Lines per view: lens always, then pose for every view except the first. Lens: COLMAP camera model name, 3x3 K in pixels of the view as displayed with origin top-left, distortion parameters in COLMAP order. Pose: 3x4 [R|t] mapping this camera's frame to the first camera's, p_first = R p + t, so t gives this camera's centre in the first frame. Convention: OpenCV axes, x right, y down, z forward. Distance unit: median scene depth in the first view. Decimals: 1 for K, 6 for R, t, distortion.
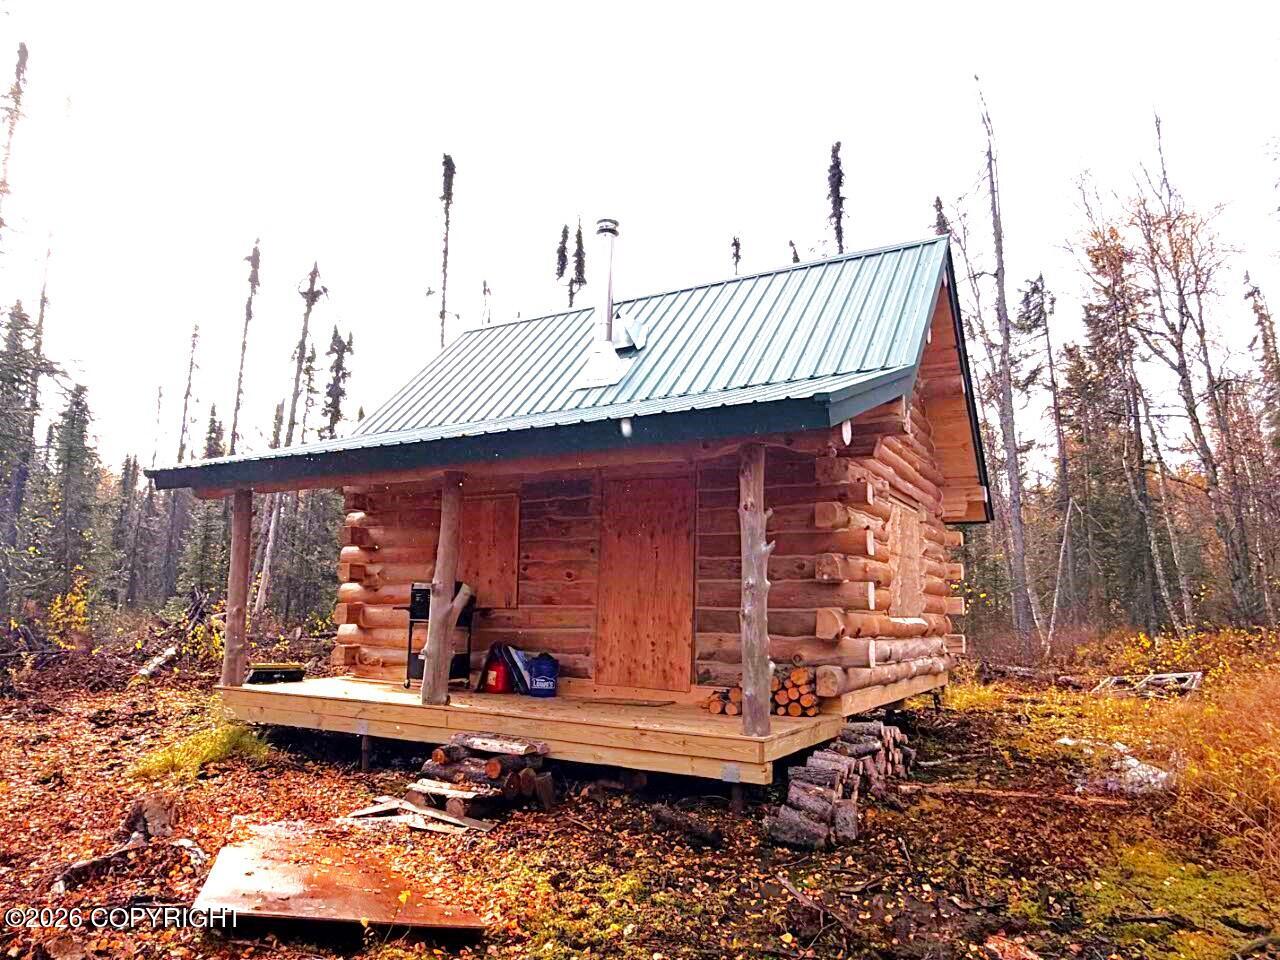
lens RADIAL K [[848.7, 0, 641.9], [0, 848.7, 487.6], [0, 0, 1]] dist [-0.027078, 0.000166]
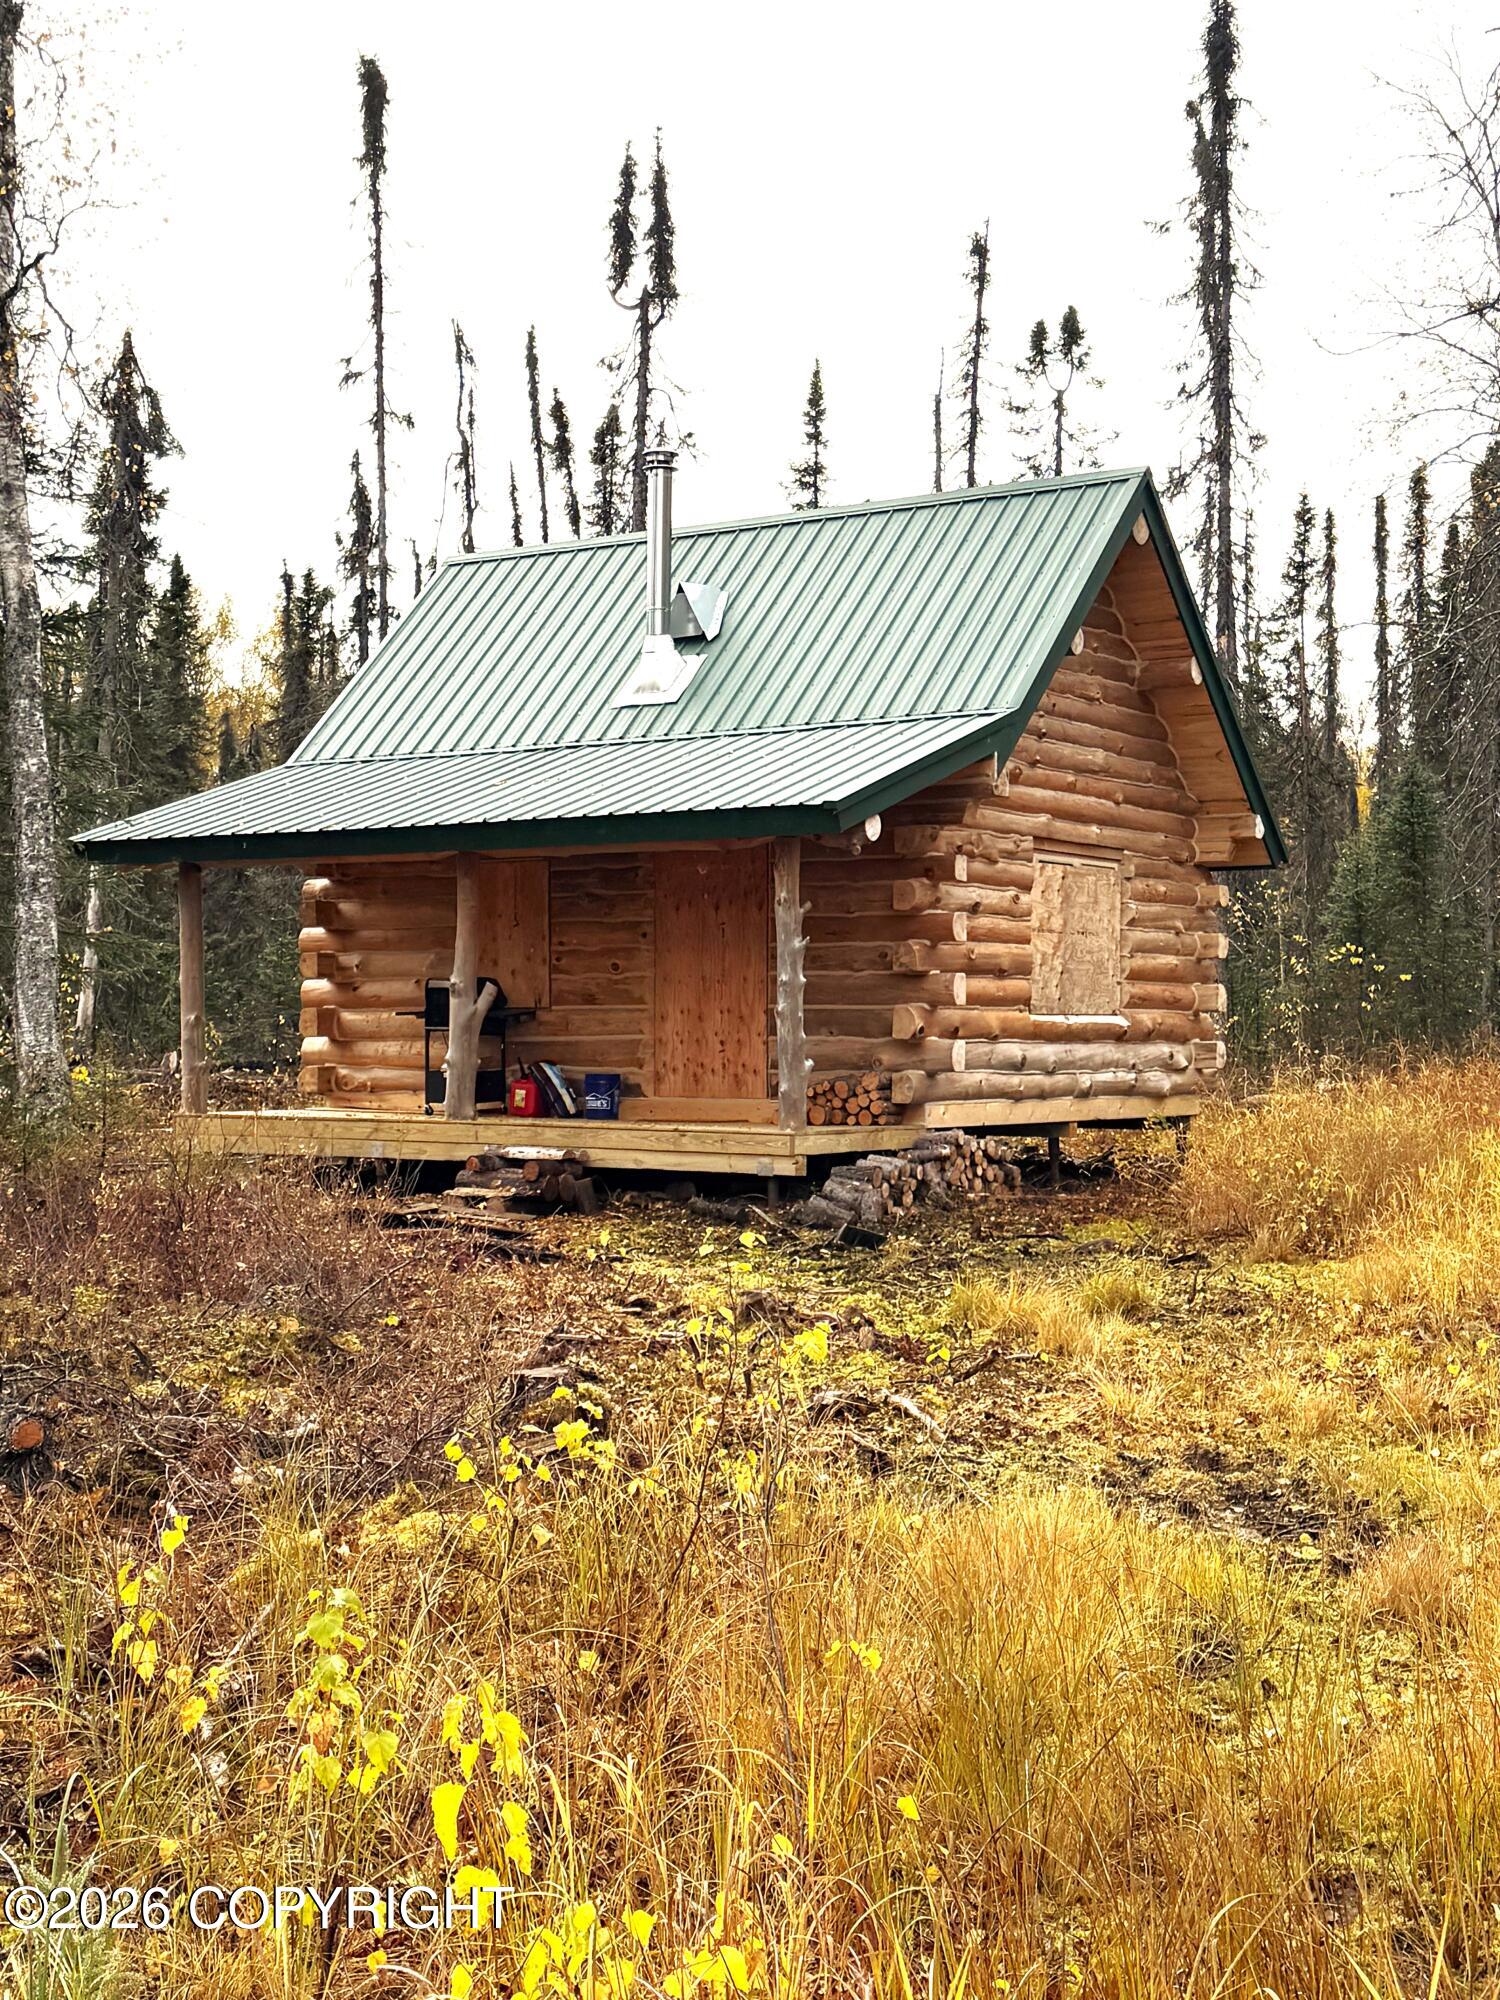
lens RADIAL K [[2695.1, 0, 747.7], [0, 2695.1, 1000.5], [0, 0, 1]] dist [-0.016148, 0.000000]
pose [[0.997277, -0.015808, -0.072030, 0.208483], [0.025517, 0.990389, 0.135939, -0.194453], [0.069189, -0.137407, 0.988095, -1.406880]]
